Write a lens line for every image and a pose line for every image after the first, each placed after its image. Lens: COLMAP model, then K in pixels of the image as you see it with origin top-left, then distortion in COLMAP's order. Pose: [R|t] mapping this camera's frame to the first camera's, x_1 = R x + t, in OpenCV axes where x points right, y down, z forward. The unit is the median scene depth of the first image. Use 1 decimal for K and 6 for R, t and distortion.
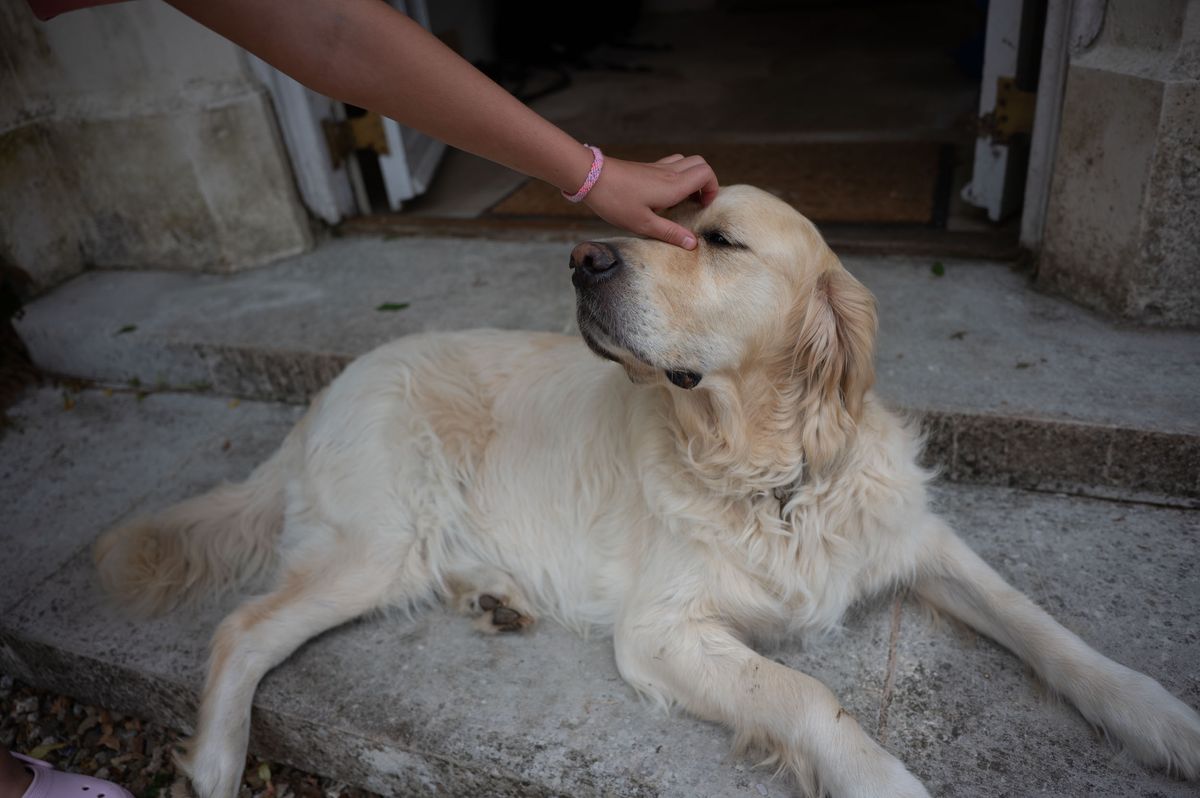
lens RADIAL K [[883.5, 0, 600.1], [0, 883.5, 398.9], [0, 0, 1]] dist [-0.056322, 0.014473]
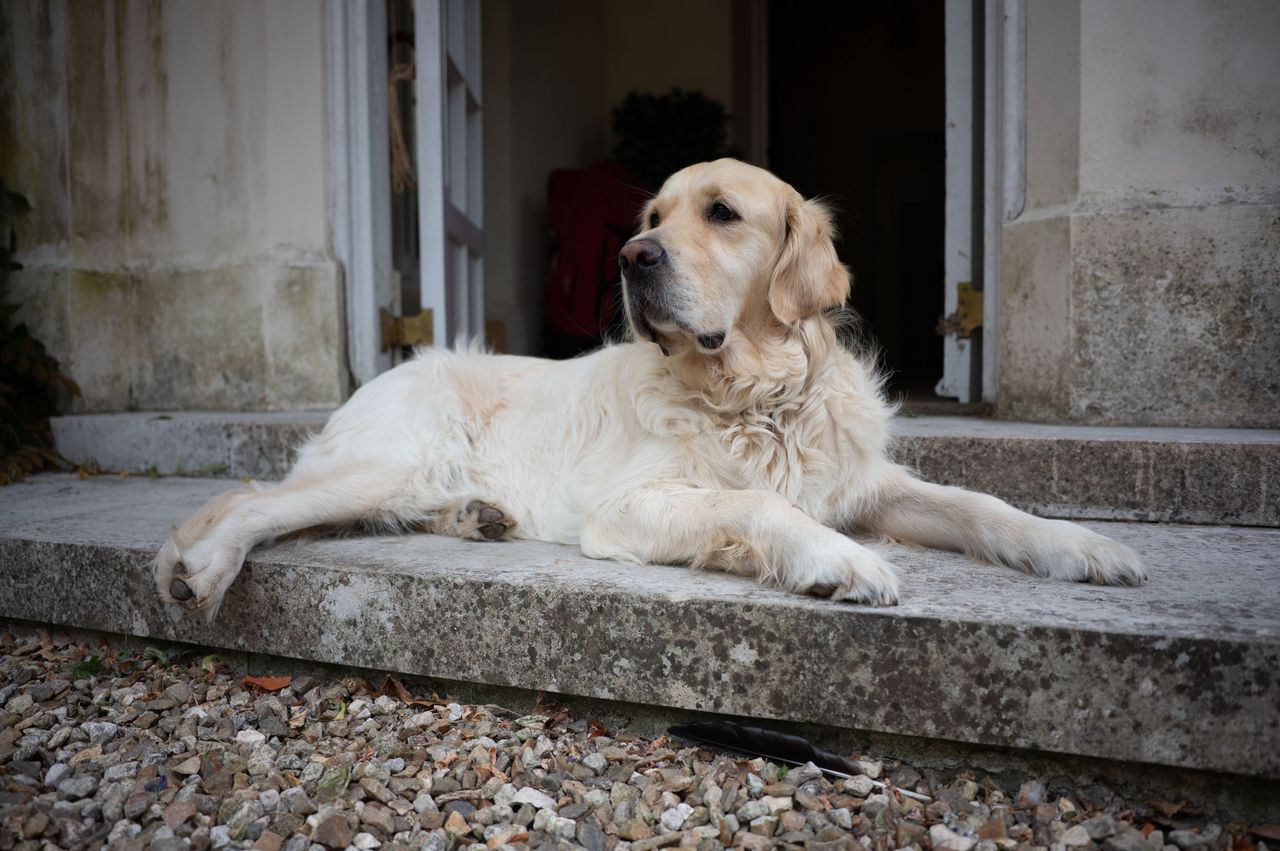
lens RADIAL K [[926.5, 0, 641.1], [0, 926.5, 426.8], [0, 0, 1]] dist [-0.047478, 0.002361]
pose [[0.994457, 0.105068, 0.004071, 0.048363], [-0.091951, 0.887782, -0.450986, 0.530731], [-0.050998, 0.448112, 0.892522, -0.033616]]
